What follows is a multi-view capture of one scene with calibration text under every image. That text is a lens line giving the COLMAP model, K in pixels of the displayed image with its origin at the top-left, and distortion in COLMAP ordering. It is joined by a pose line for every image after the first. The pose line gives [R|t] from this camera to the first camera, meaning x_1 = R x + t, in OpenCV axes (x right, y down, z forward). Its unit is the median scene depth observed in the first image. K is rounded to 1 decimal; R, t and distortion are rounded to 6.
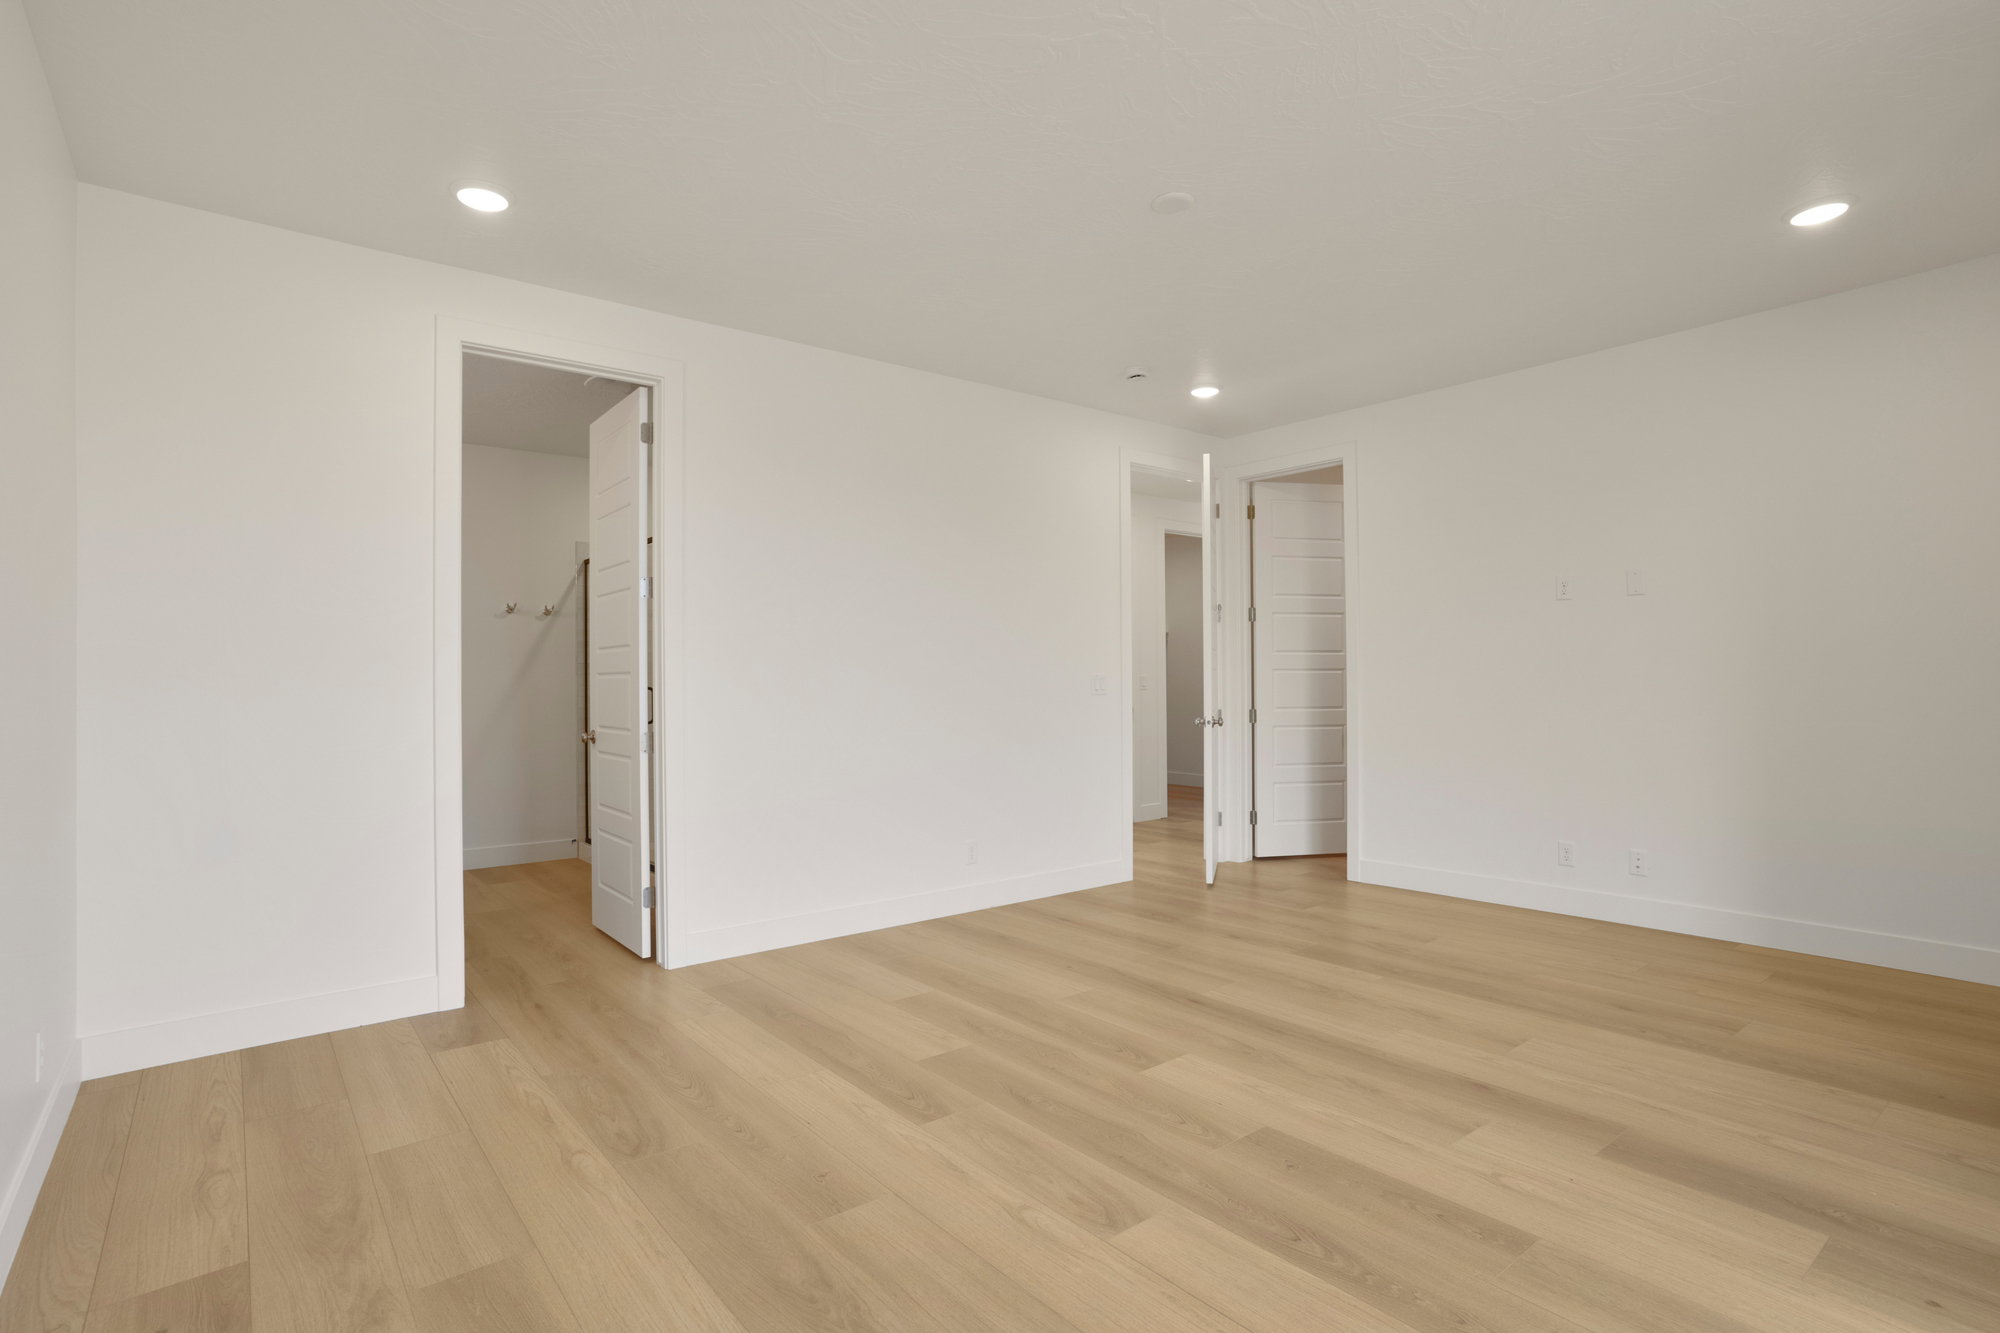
lens RADIAL K [[993.3, 0, 1000.0], [0, 993.3, 666.5], [0, 0, 1]] dist [-0.080696, 0.043881]
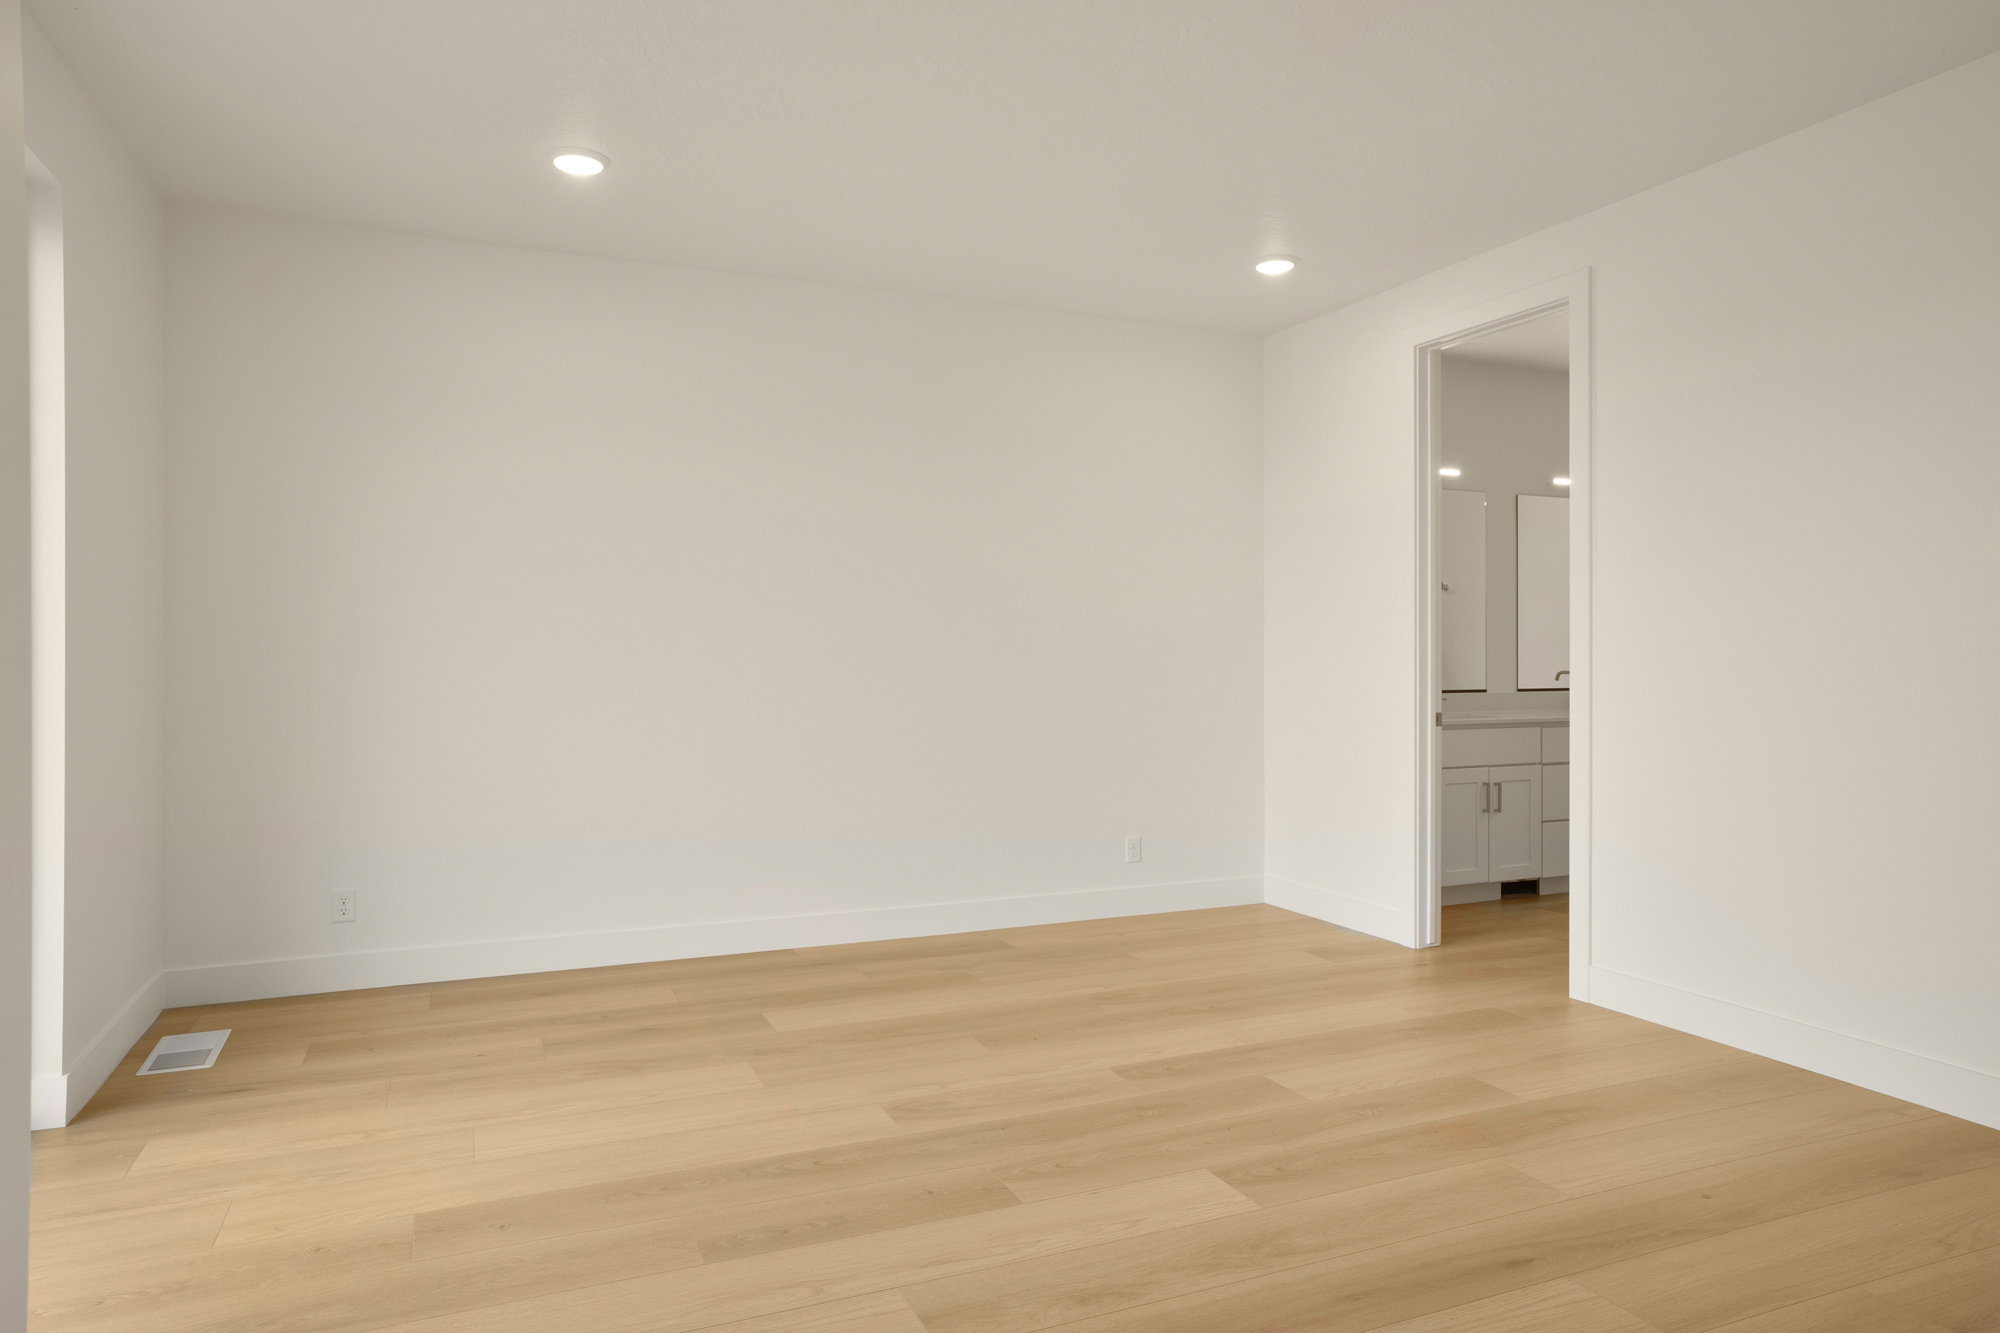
lens RADIAL K [[1234.4, 0, 983.7], [0, 1234.4, 659.4], [0, 0, 1]] dist [-0.057656, 0.062801]
pose [[-0.266887, 0.022064, -0.963475, 1.233913], [0.017019, 0.999690, 0.018178, -0.019328], [0.963577, -0.011546, -0.267180, 1.195438]]
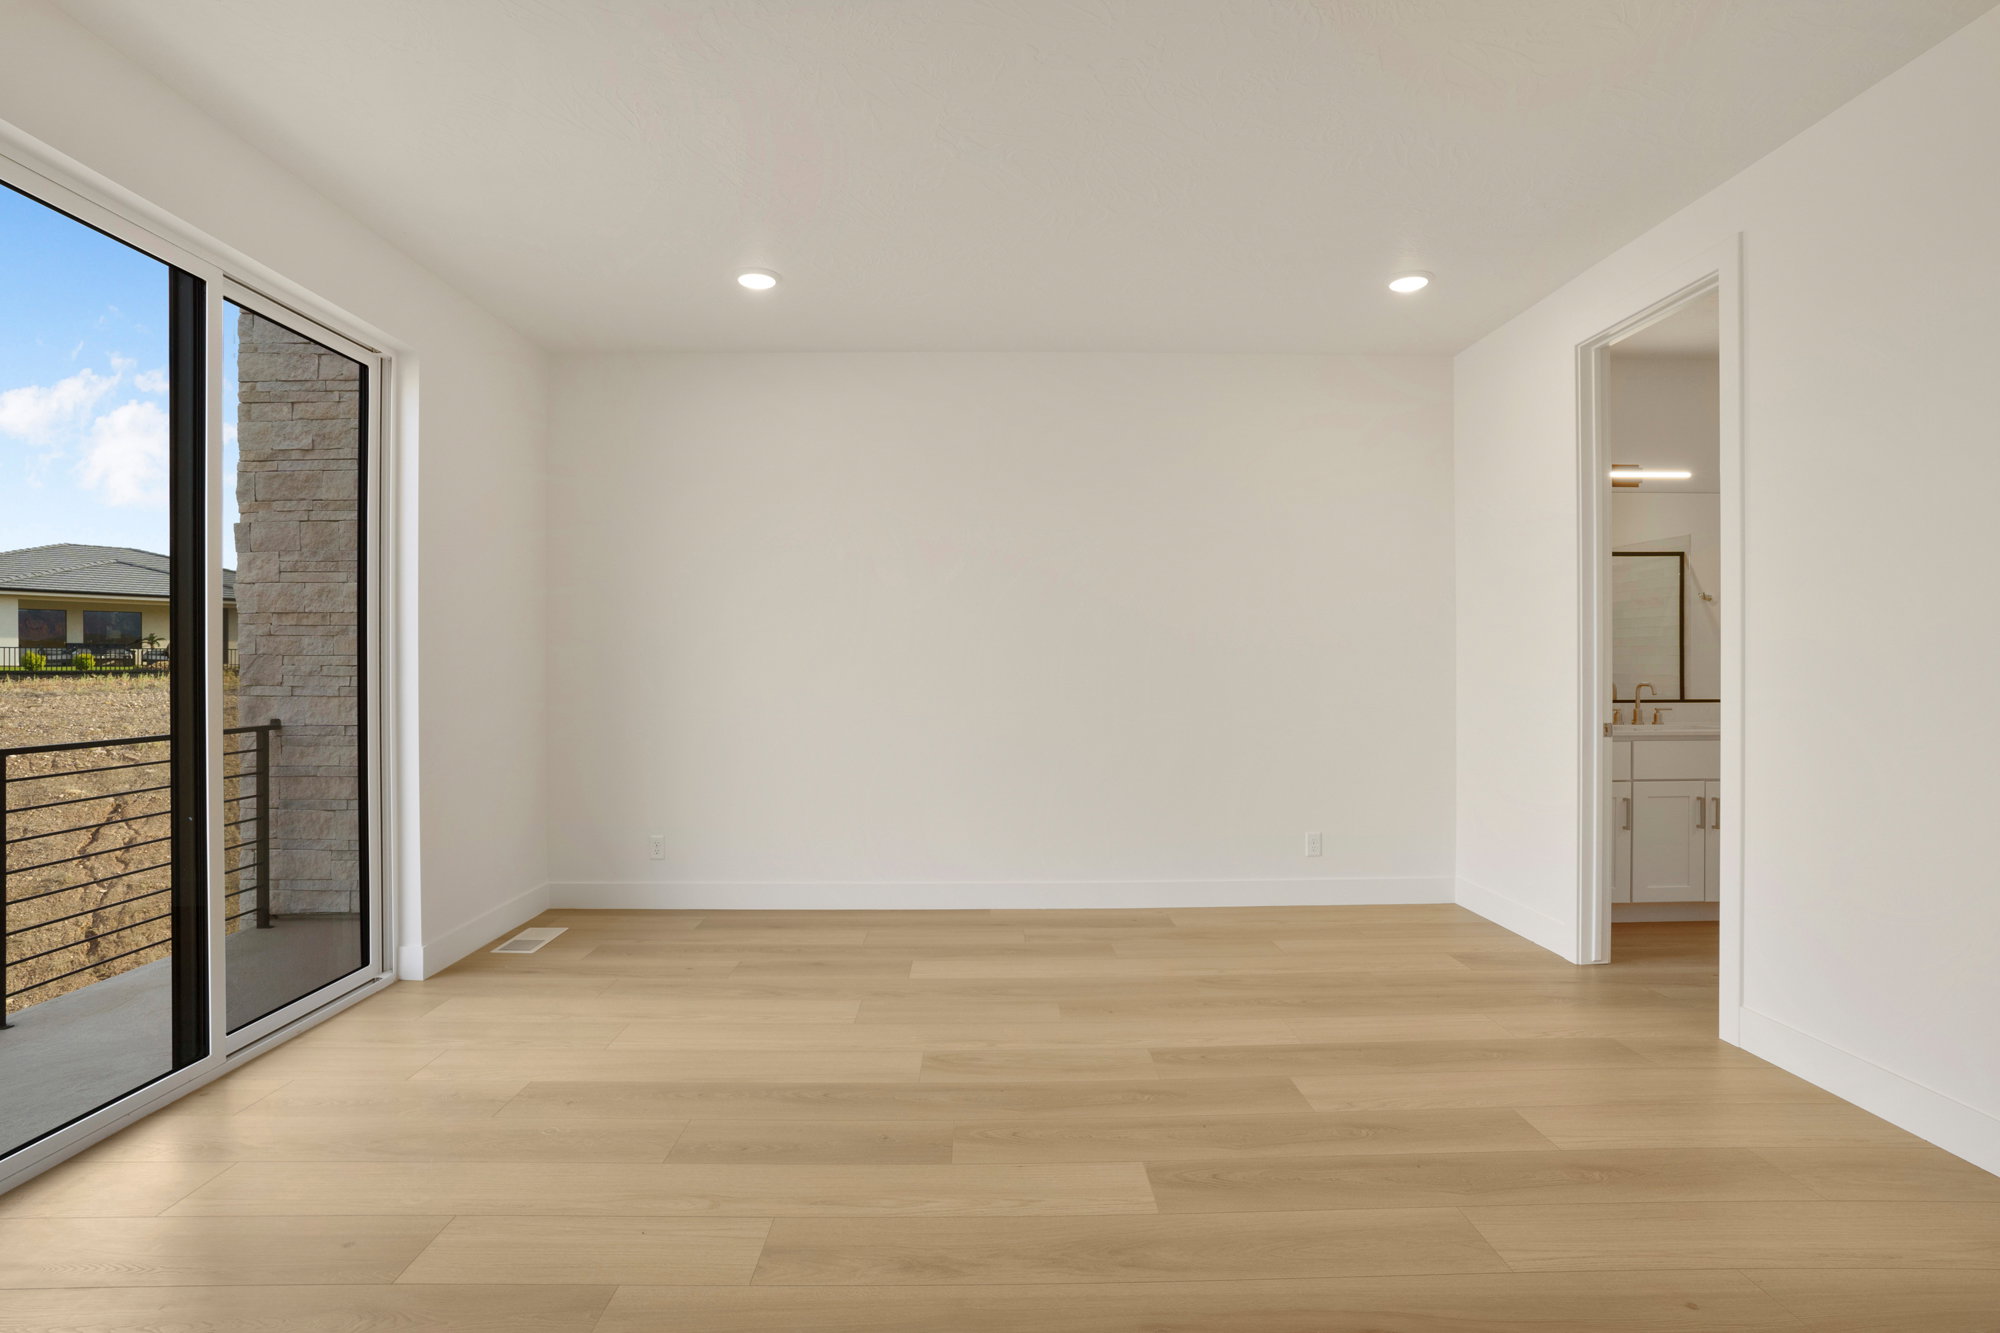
lens RADIAL K [[993.3, 0, 1000.0], [0, 993.3, 666.5], [0, 0, 1]] dist [-0.080696, 0.043881]
pose [[-0.612048, 0.019392, -0.790583, 0.919791], [0.021318, 0.999741, 0.008019, -0.005292], [0.790534, -0.011946, -0.612302, 1.531892]]
